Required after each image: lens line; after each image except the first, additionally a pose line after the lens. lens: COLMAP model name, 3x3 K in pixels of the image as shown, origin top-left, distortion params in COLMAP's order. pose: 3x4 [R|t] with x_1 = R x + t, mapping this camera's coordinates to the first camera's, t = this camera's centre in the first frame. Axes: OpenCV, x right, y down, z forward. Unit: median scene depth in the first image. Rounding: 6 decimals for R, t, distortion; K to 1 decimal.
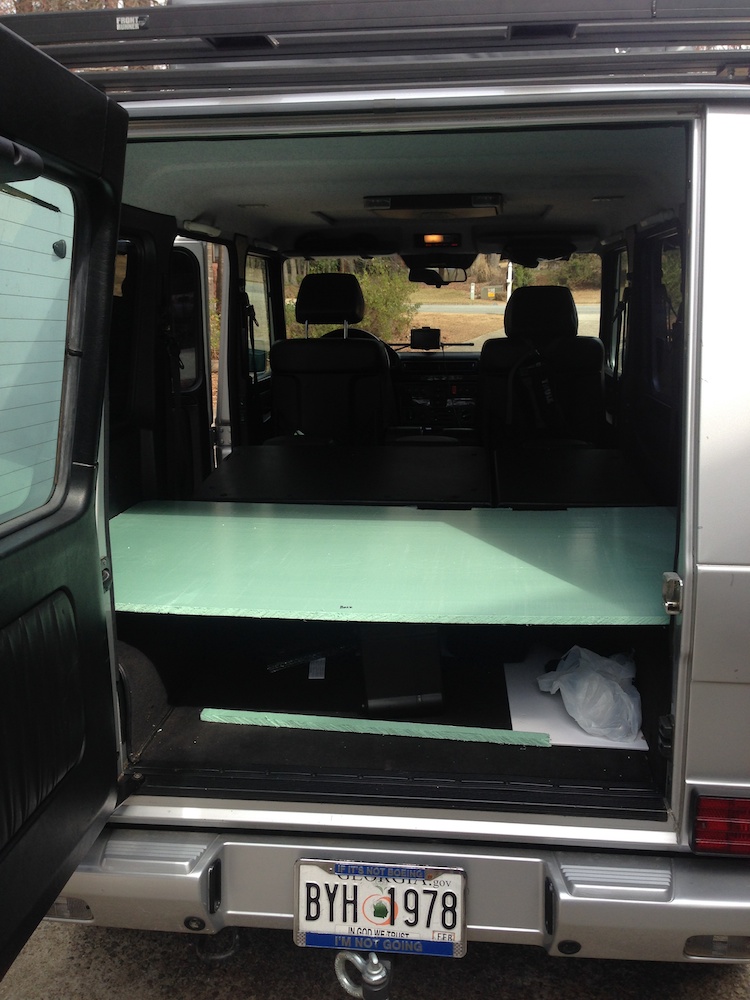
lens RADIAL K [[942.4, 0, 375.0], [0, 942.4, 500.0], [0, 0, 1]] dist [0.101969, 0.001594]
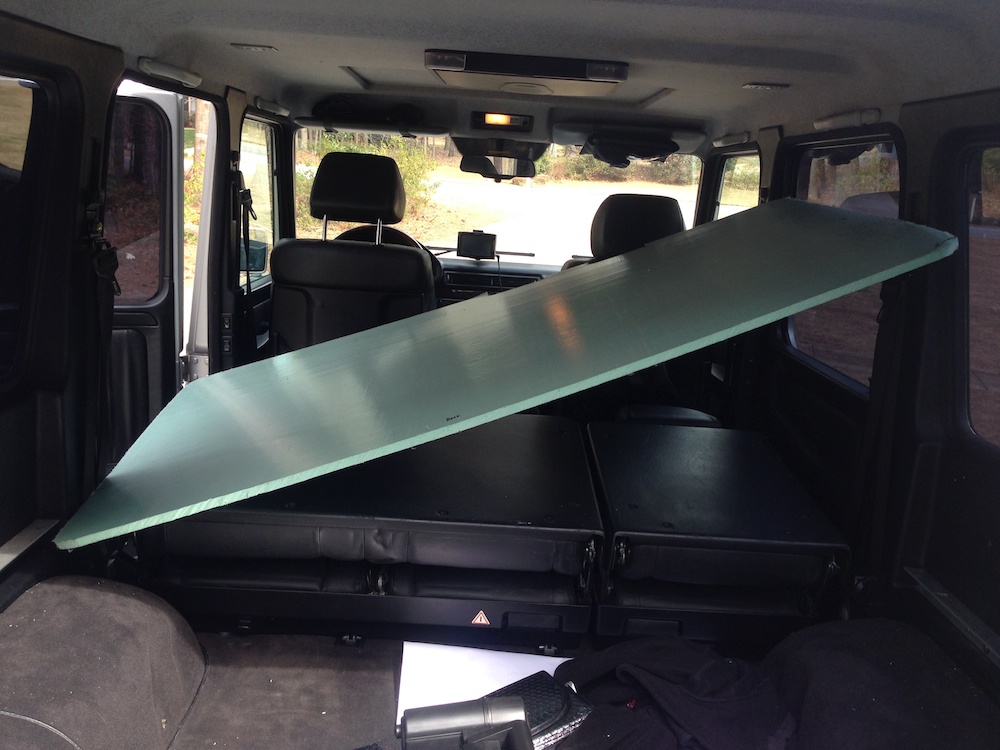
lens RADIAL K [[936.7, 0, 500.0], [0, 936.7, 375.0], [0, 0, 1]] dist [0.125060, -0.004458]
pose [[0.990134, 0.050587, 0.130671, -0.026168], [-0.050561, 0.998715, -0.003516, -0.067063], [-0.130681, -0.003125, 0.991420, 0.245193]]
